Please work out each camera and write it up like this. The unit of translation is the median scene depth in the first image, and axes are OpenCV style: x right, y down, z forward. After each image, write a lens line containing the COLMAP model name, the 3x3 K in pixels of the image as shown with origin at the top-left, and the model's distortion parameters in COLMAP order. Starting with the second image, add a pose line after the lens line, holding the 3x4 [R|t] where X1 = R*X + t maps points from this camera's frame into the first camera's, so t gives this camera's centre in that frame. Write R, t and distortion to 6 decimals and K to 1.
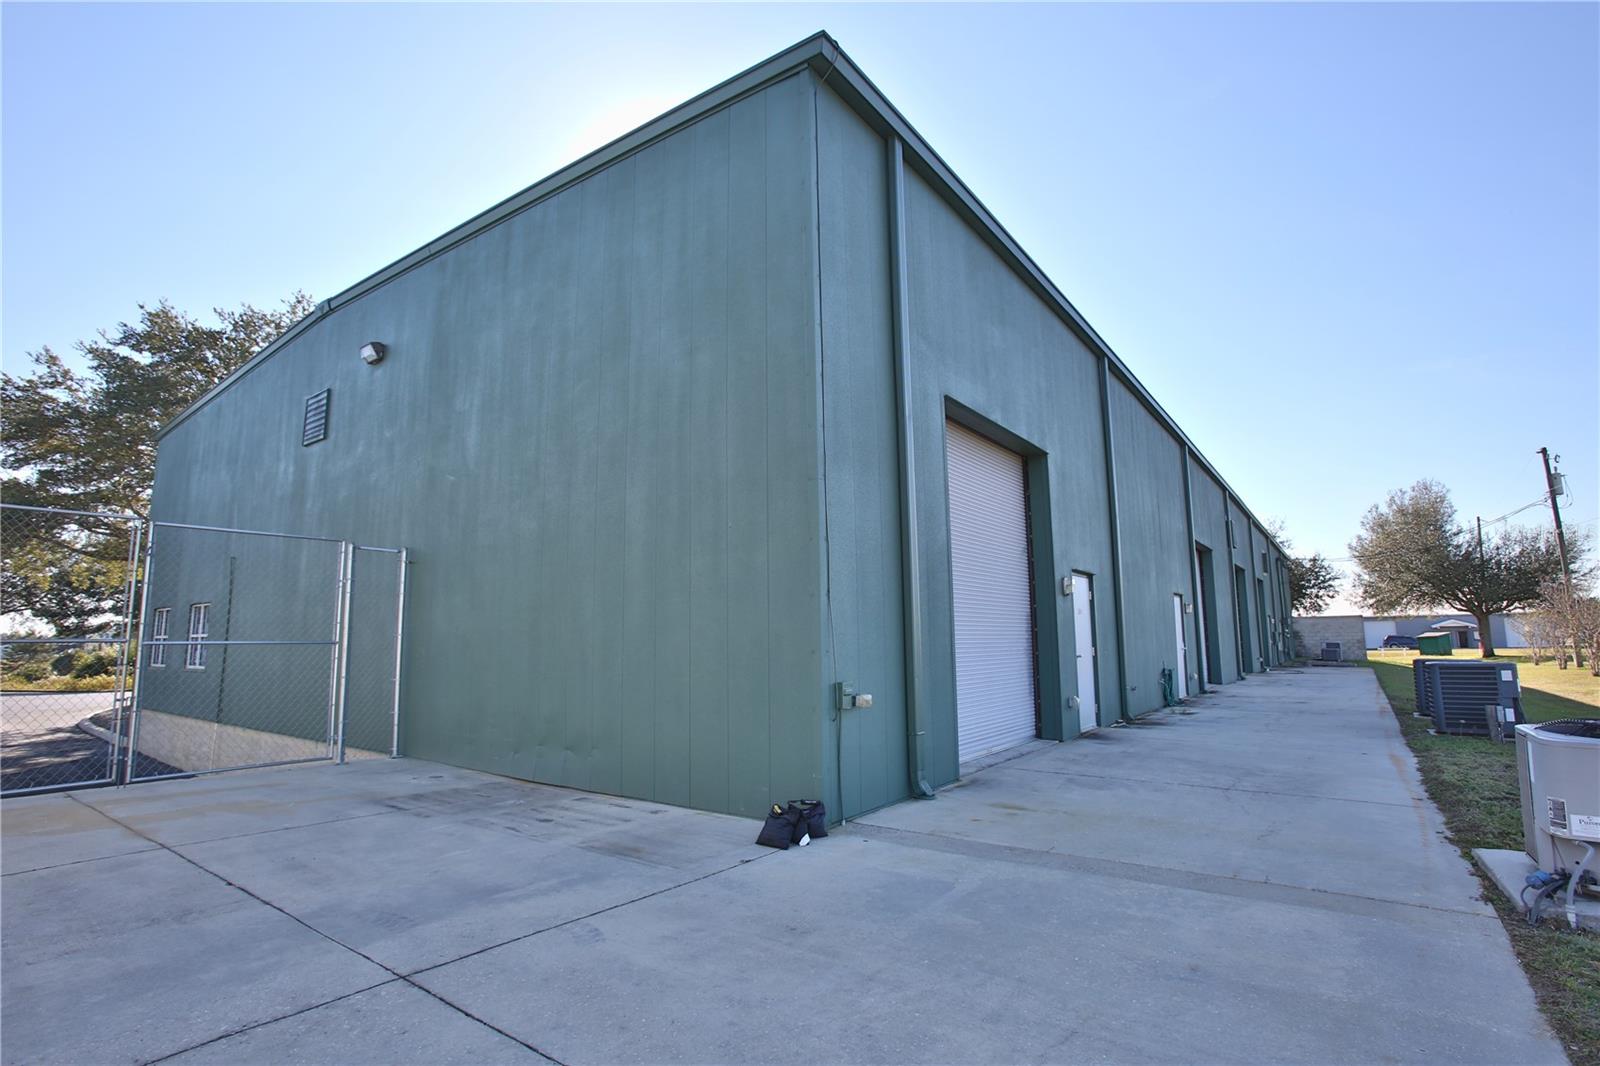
lens RADIAL K [[769.5, 0, 793.3], [0, 769.5, 536.1], [0, 0, 1]] dist [-0.068308, 0.026480]
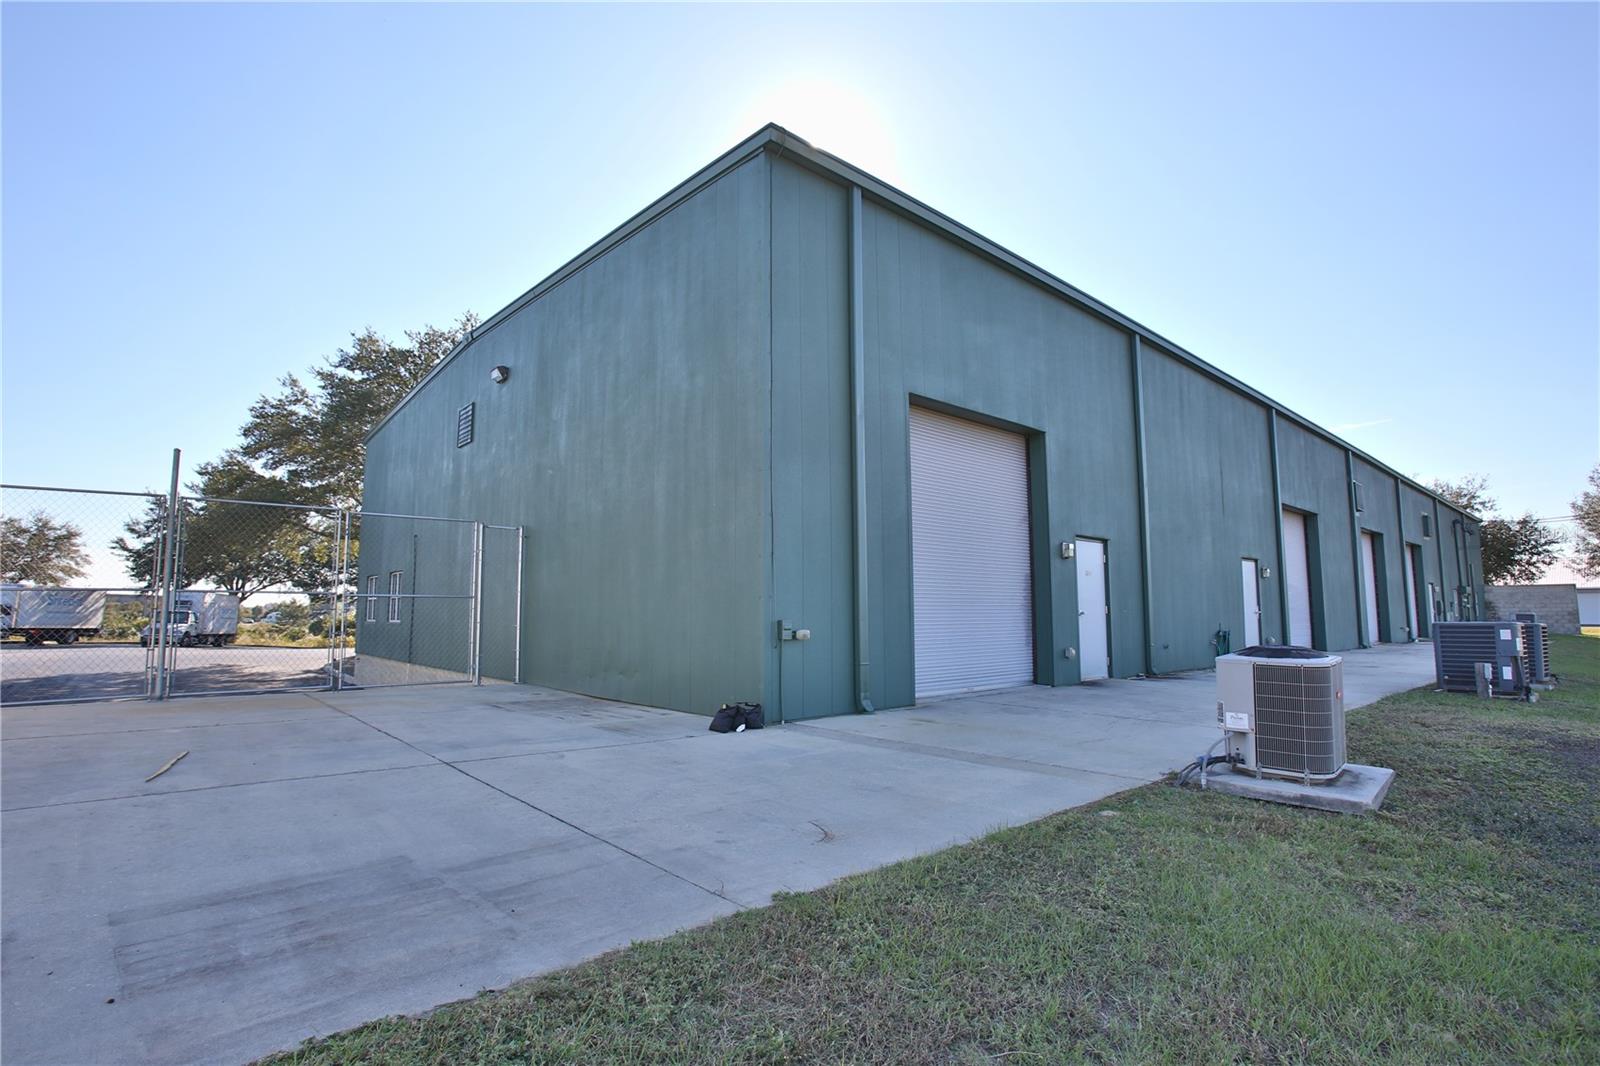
lens RADIAL K [[769.5, 0, 793.3], [0, 769.5, 536.1], [0, 0, 1]] dist [-0.068308, 0.026480]
pose [[0.977257, -0.013699, -0.211615, 0.124782], [0.021606, 0.999150, 0.035097, -0.001656], [0.210955, -0.038871, 0.976723, -0.106403]]
